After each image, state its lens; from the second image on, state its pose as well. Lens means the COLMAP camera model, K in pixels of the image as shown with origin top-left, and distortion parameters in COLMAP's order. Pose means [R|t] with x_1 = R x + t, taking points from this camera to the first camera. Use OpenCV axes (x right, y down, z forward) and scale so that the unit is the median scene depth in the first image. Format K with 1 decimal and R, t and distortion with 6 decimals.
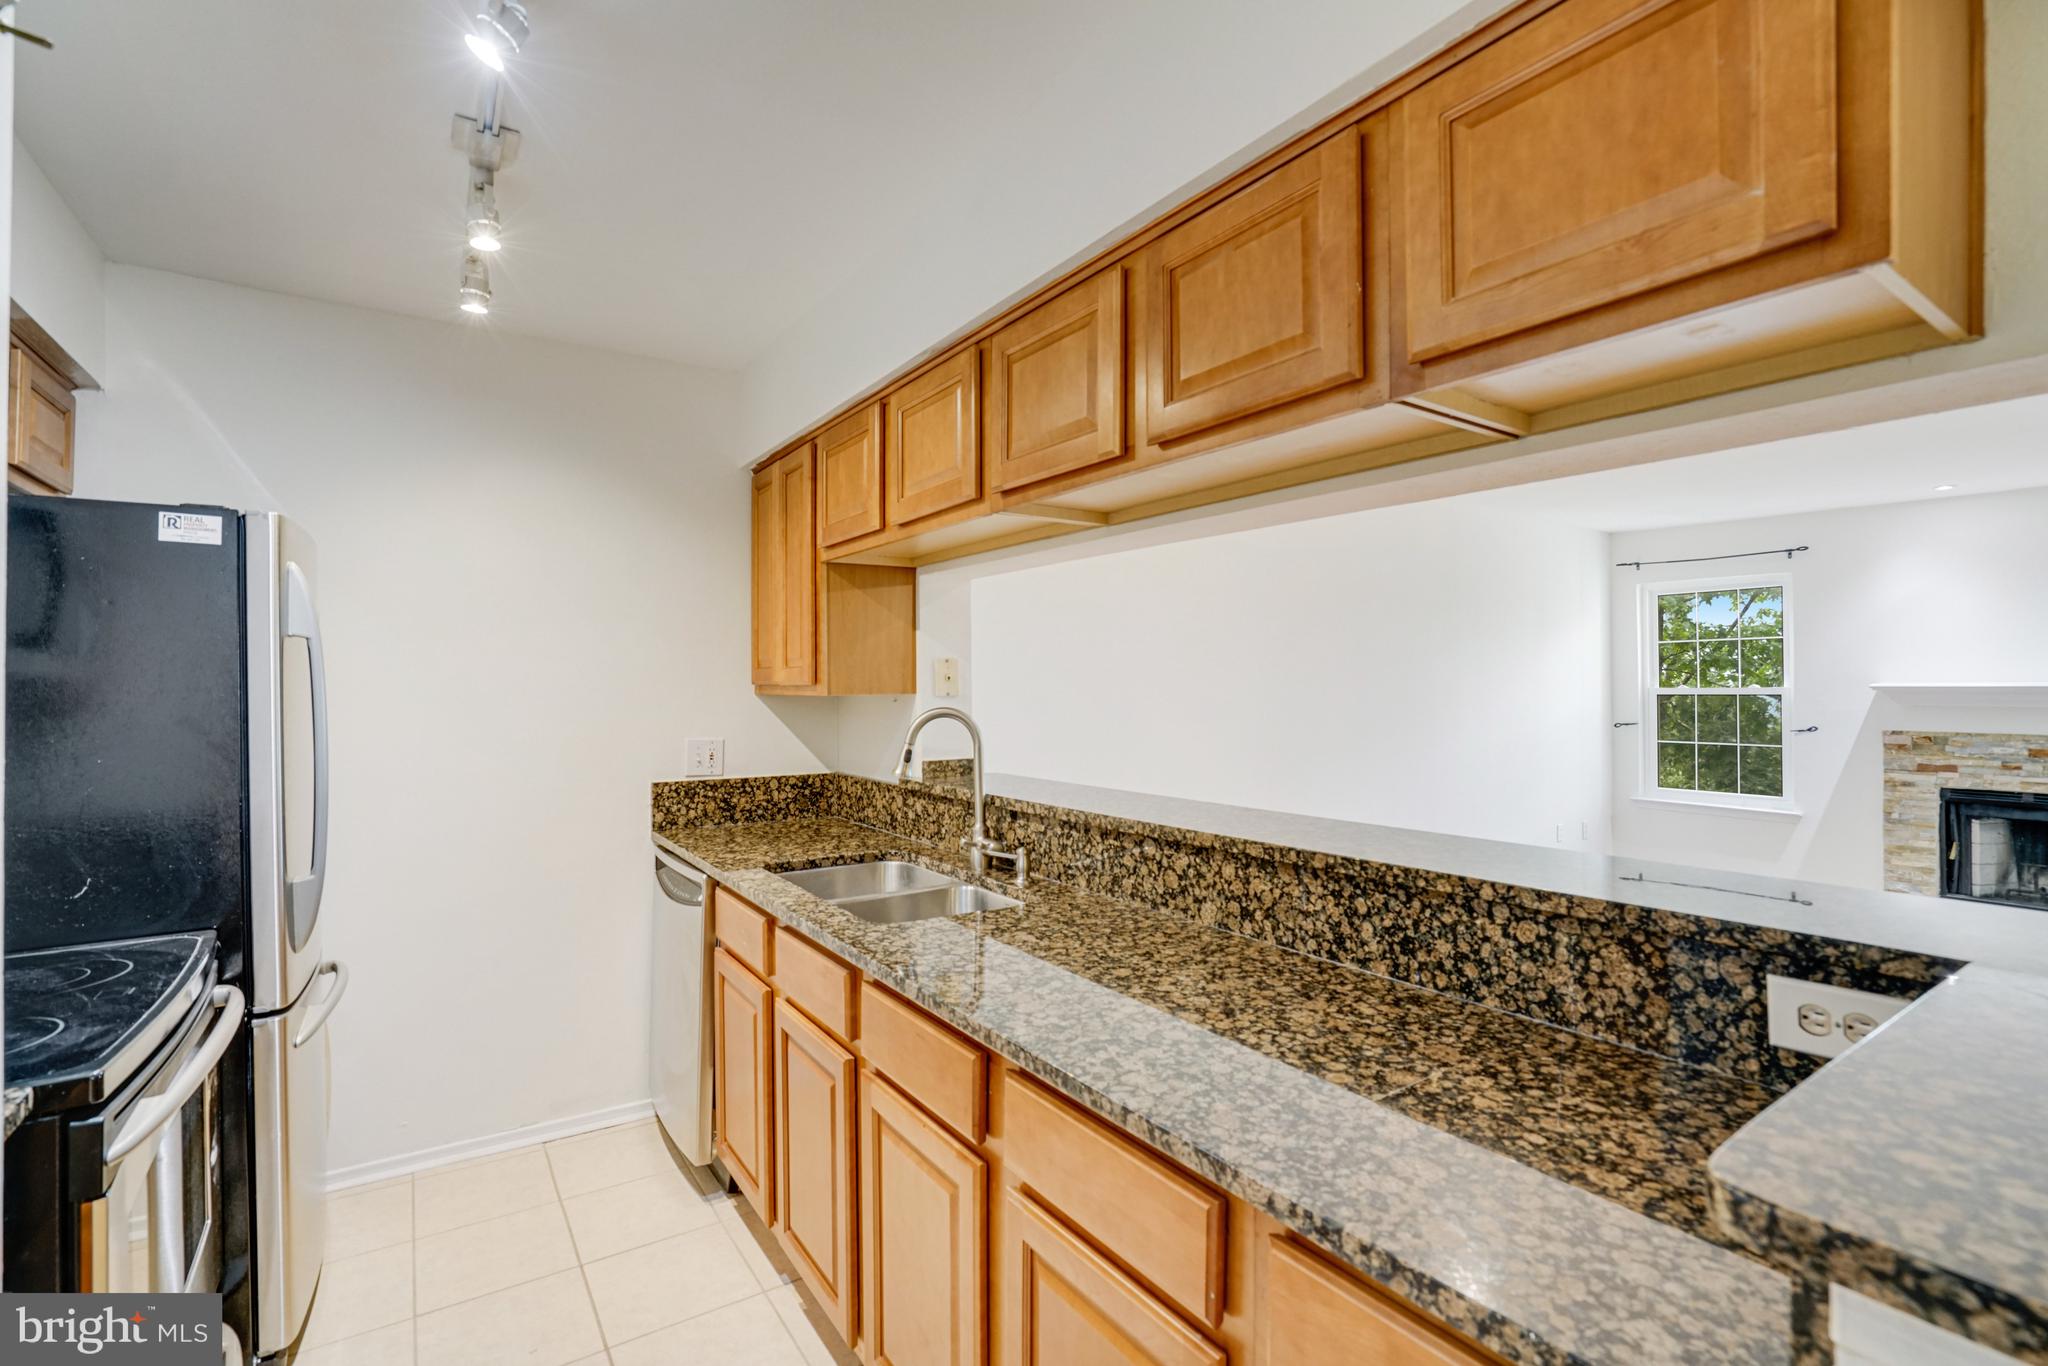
lens RADIAL K [[937.7, 0, 1014.3], [0, 937.7, 686.2], [0, 0, 1]] dist [-0.049559, 0.019048]
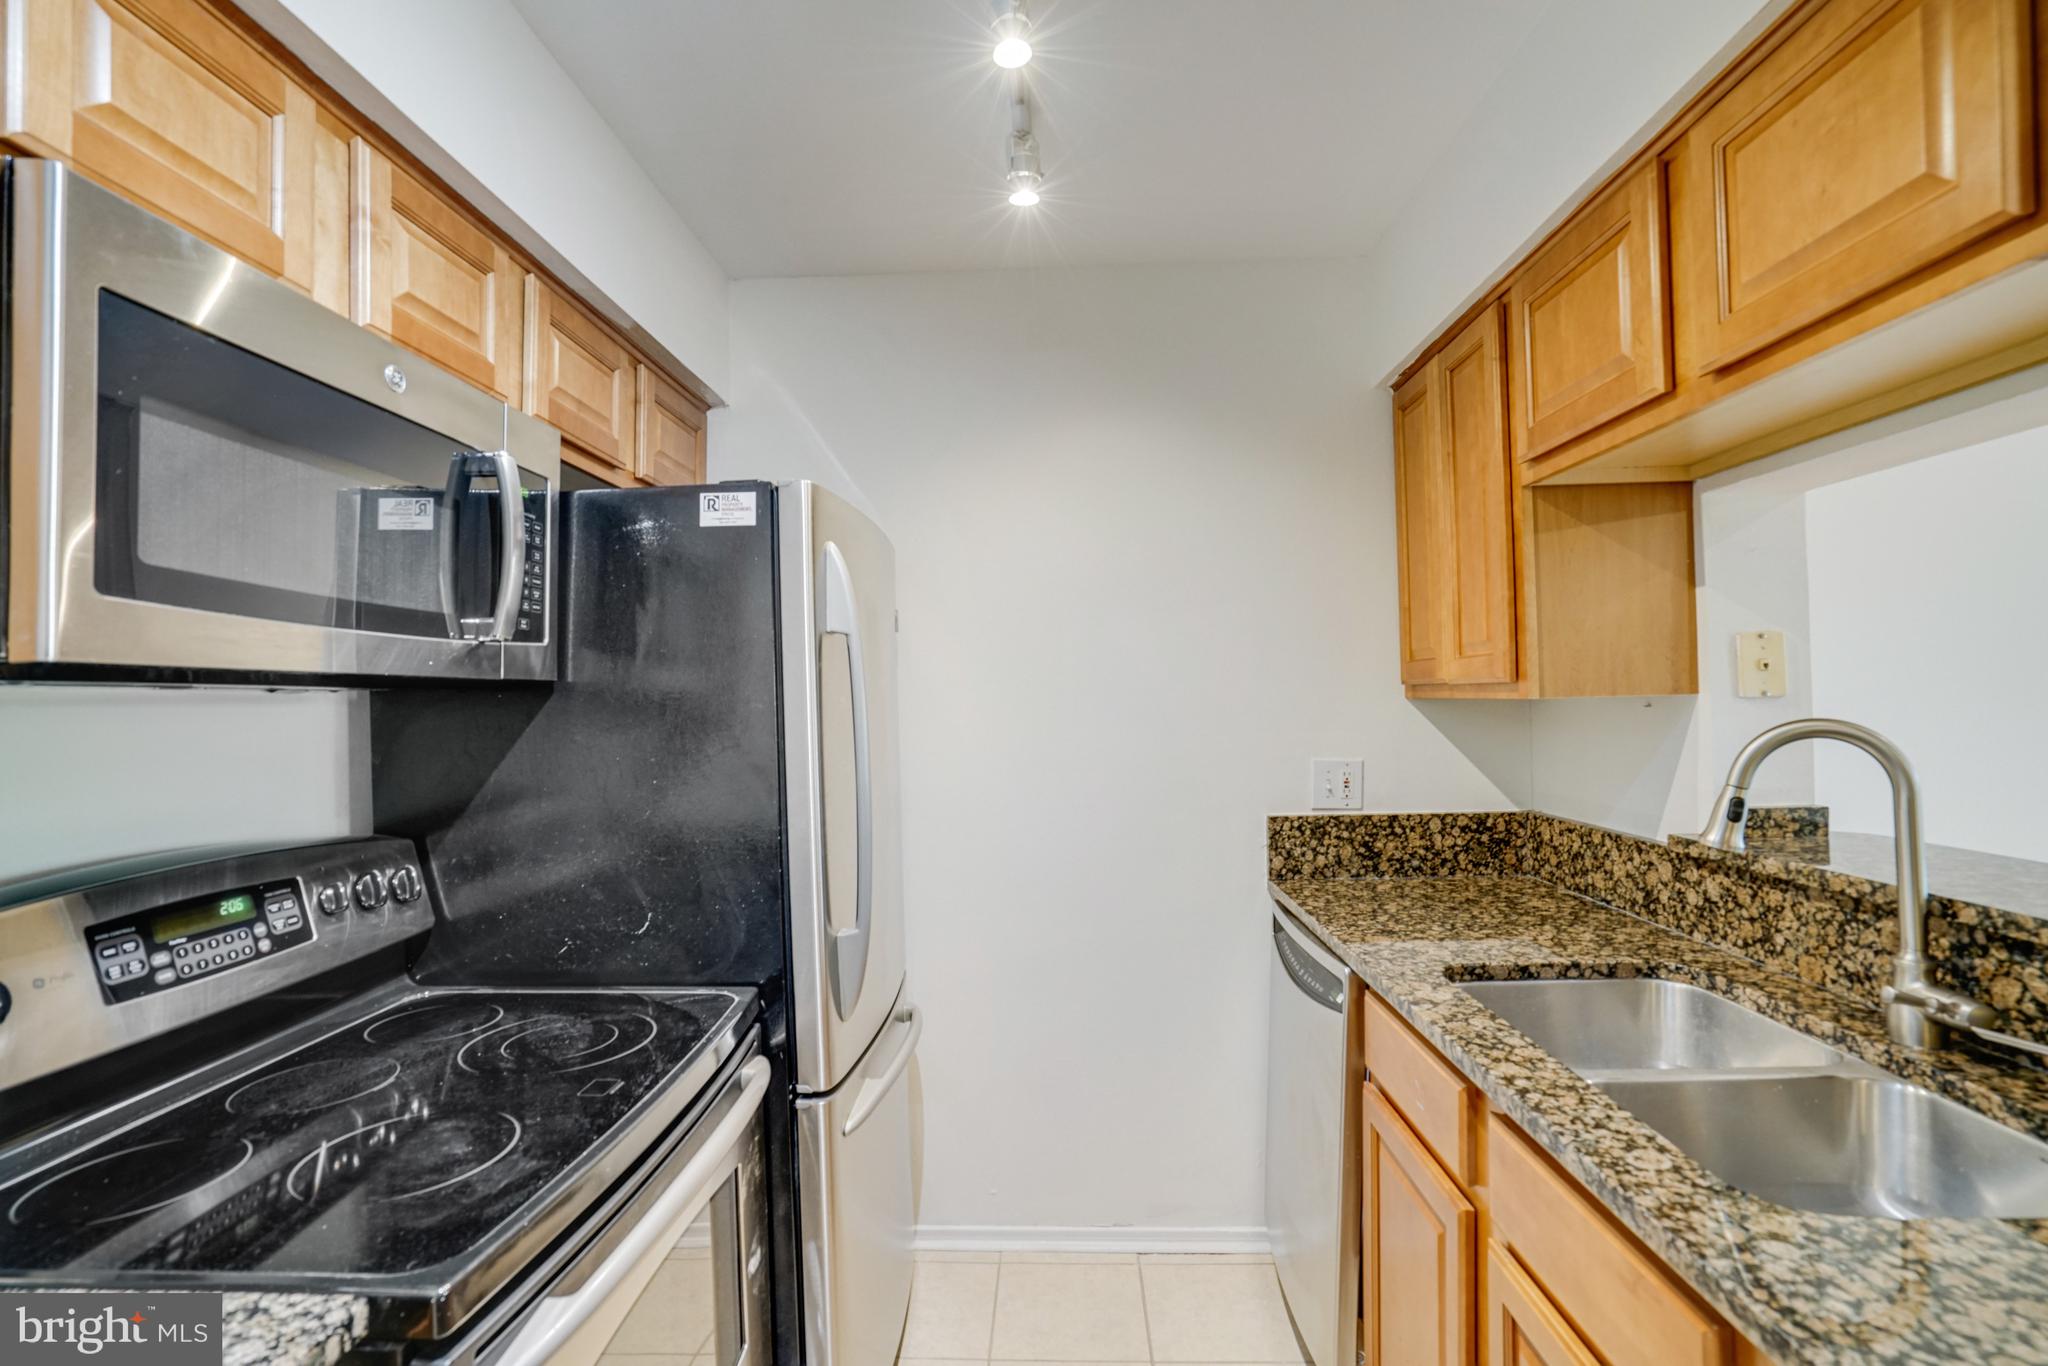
lens RADIAL K [[942.9, 0, 993.2], [0, 942.9, 687.9], [0, 0, 1]] dist [-0.050012, 0.019140]
pose [[0.797021, -0.017568, -0.603696, -0.115773], [0.016074, 0.999840, -0.007874, 0.002133], [0.603737, -0.003428, 0.797176, 0.284588]]
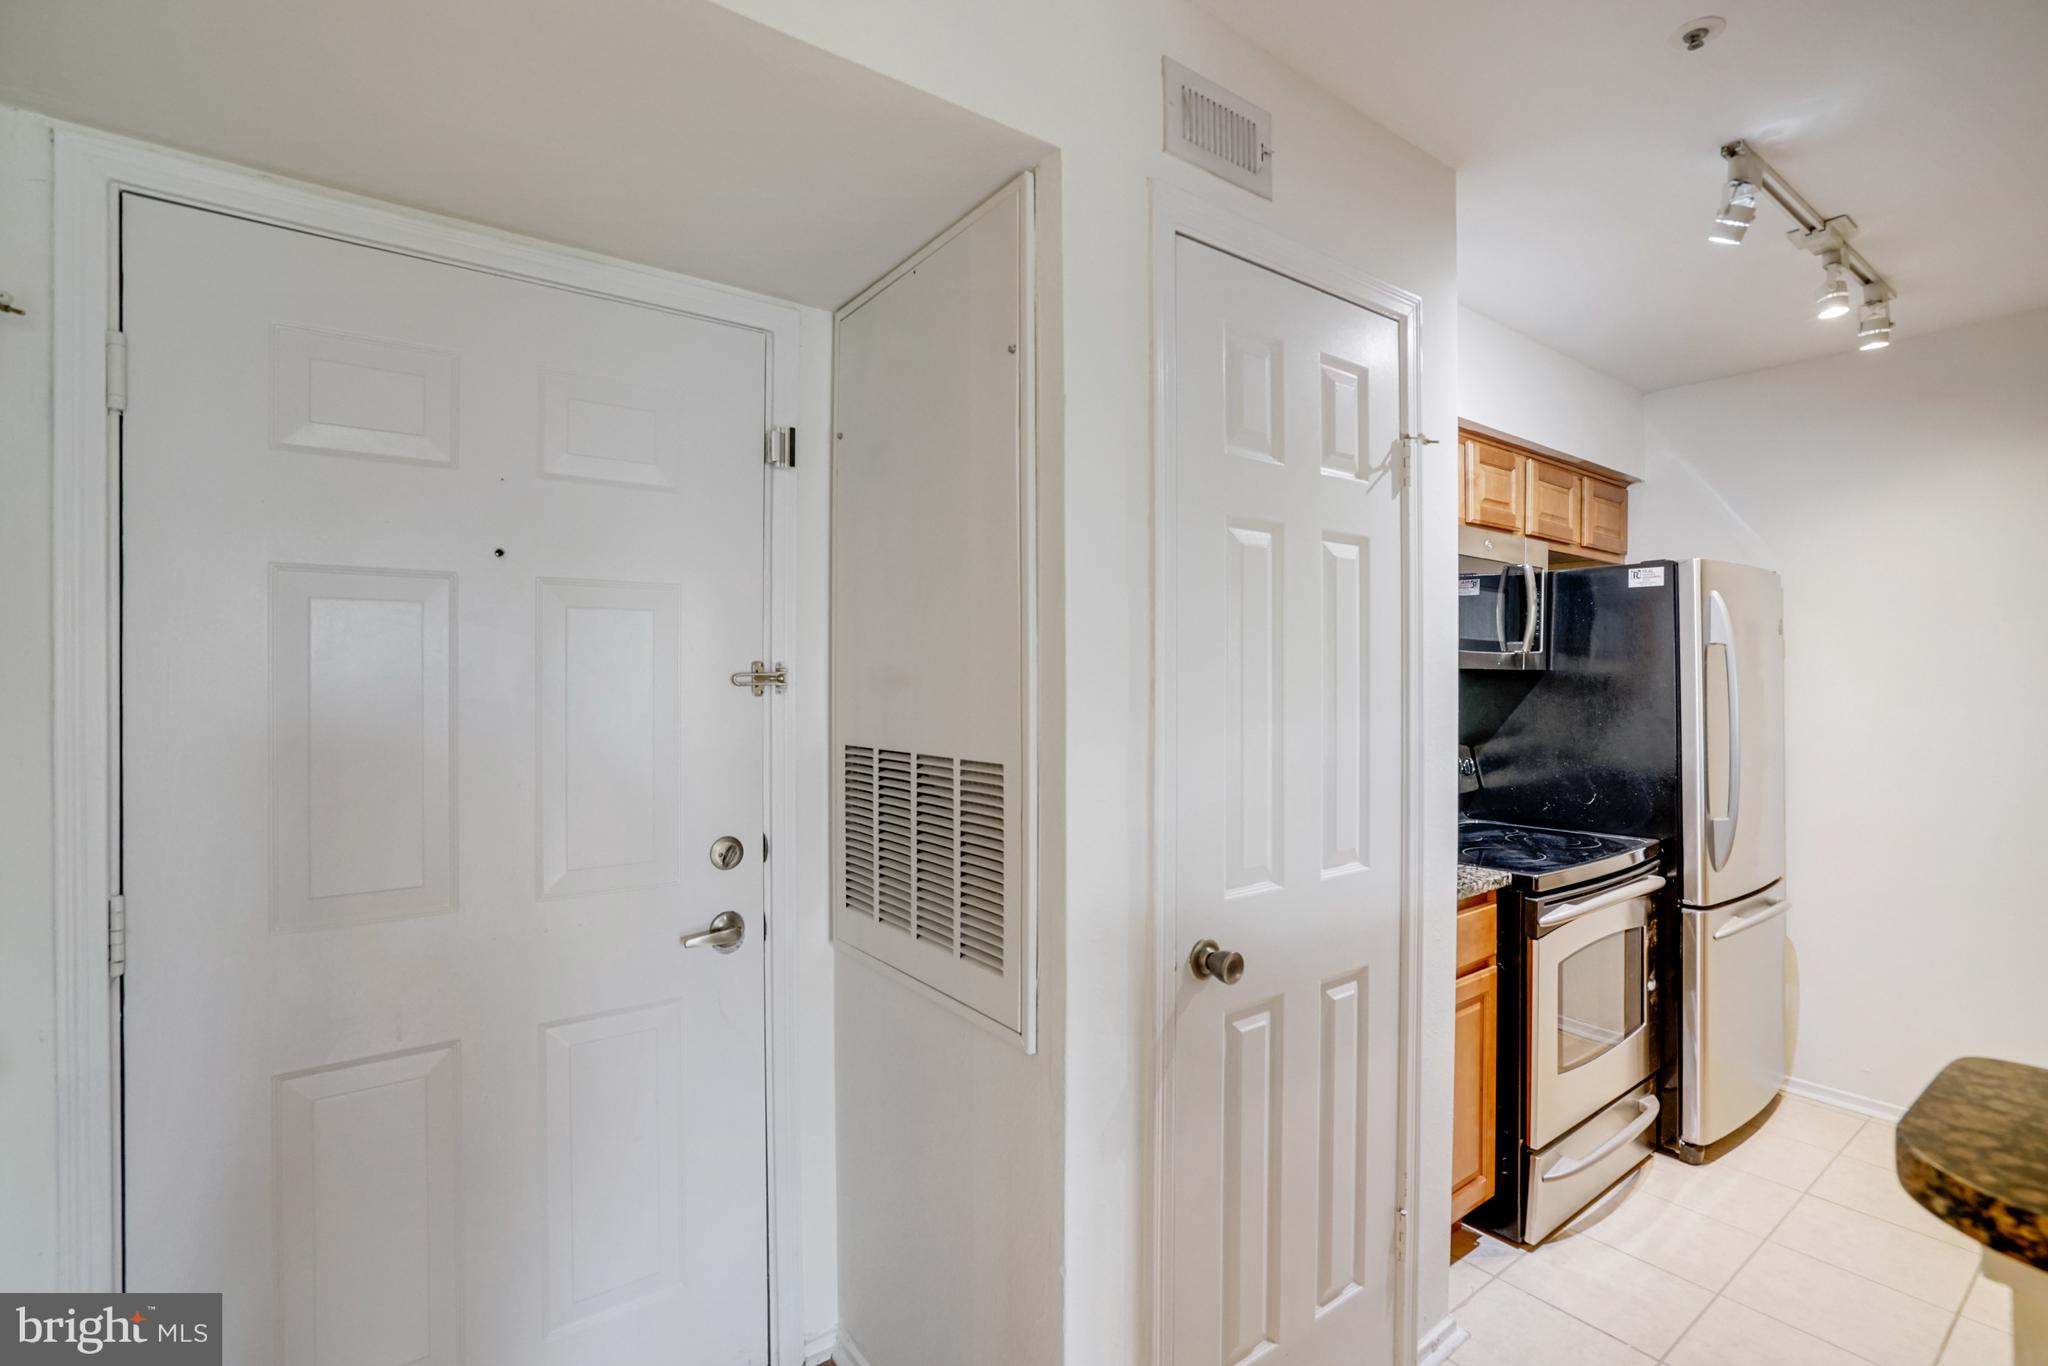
lens RADIAL K [[937.7, 0, 1014.3], [0, 937.7, 686.2], [0, 0, 1]] dist [-0.049559, 0.019048]
pose [[0.054030, 0.007424, -0.998512, 0.375318], [0.002220, 0.999969, 0.007555, -0.001404], [0.998537, -0.002625, 0.054012, -0.098155]]
